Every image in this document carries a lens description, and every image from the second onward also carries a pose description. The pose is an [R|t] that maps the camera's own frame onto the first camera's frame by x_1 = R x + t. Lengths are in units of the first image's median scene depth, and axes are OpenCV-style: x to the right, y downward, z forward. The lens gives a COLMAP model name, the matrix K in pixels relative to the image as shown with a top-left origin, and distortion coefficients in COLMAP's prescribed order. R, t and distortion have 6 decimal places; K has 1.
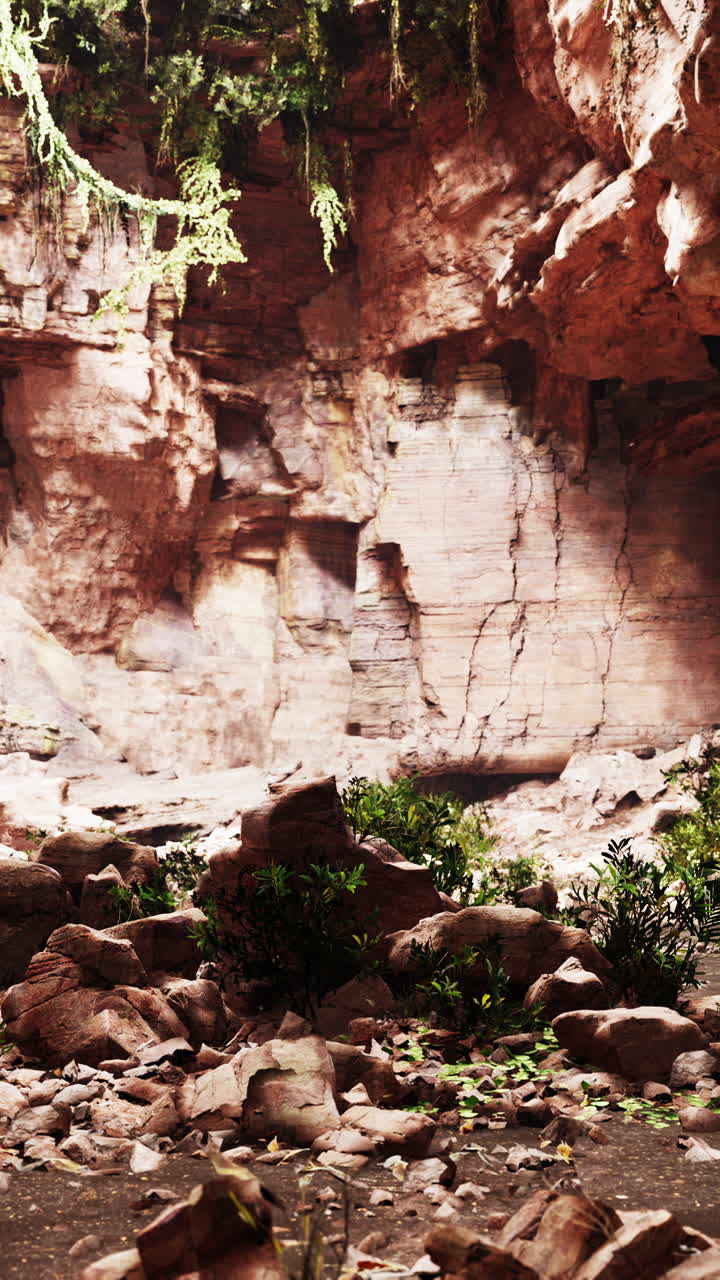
lens RADIAL K [[1367.6, 0, 360.0], [0, 1367.6, 640.0], [0, 0, 1]] dist [0.010432, -0.011036]
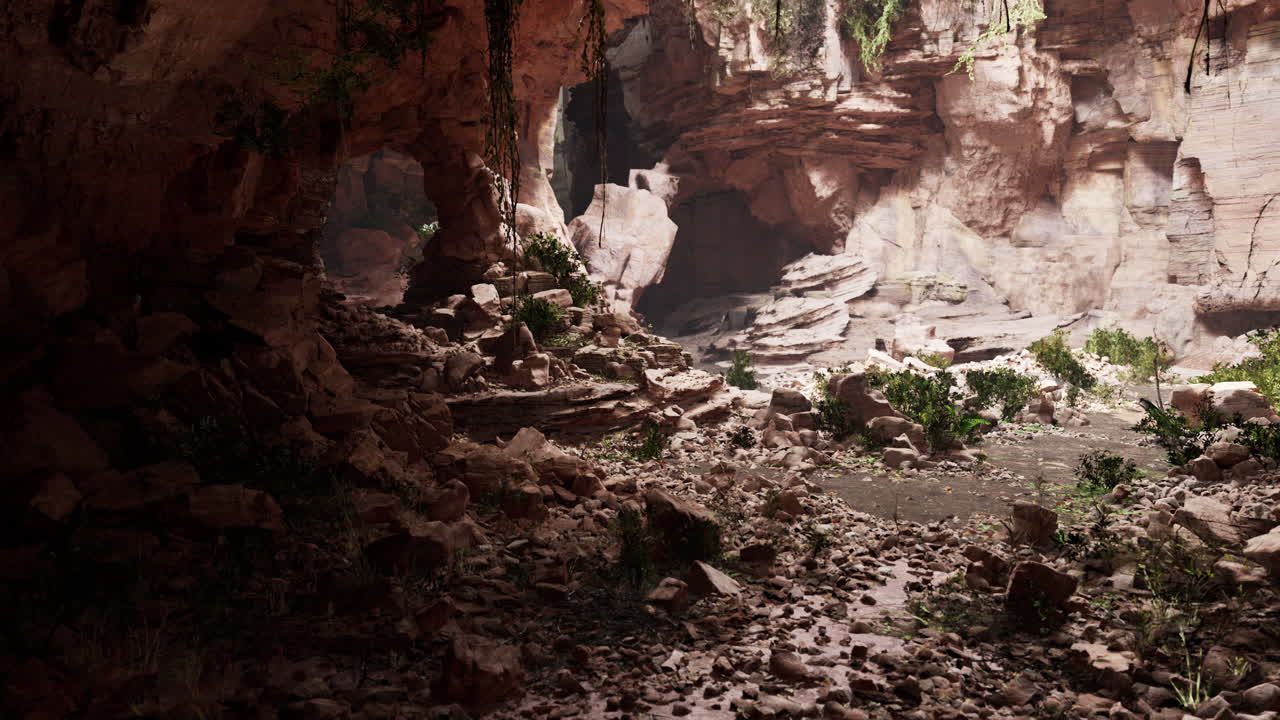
lens RADIAL K [[1367.6, 0, 640.0], [0, 1367.6, 360.0], [0, 0, 1]] dist [0.010432, -0.011036]
pose [[0.783914, 0.051345, -0.618743, 0.497098], [0.079098, 0.980195, 0.181552, -0.177079], [0.615811, -0.191262, 0.764327, -0.572232]]
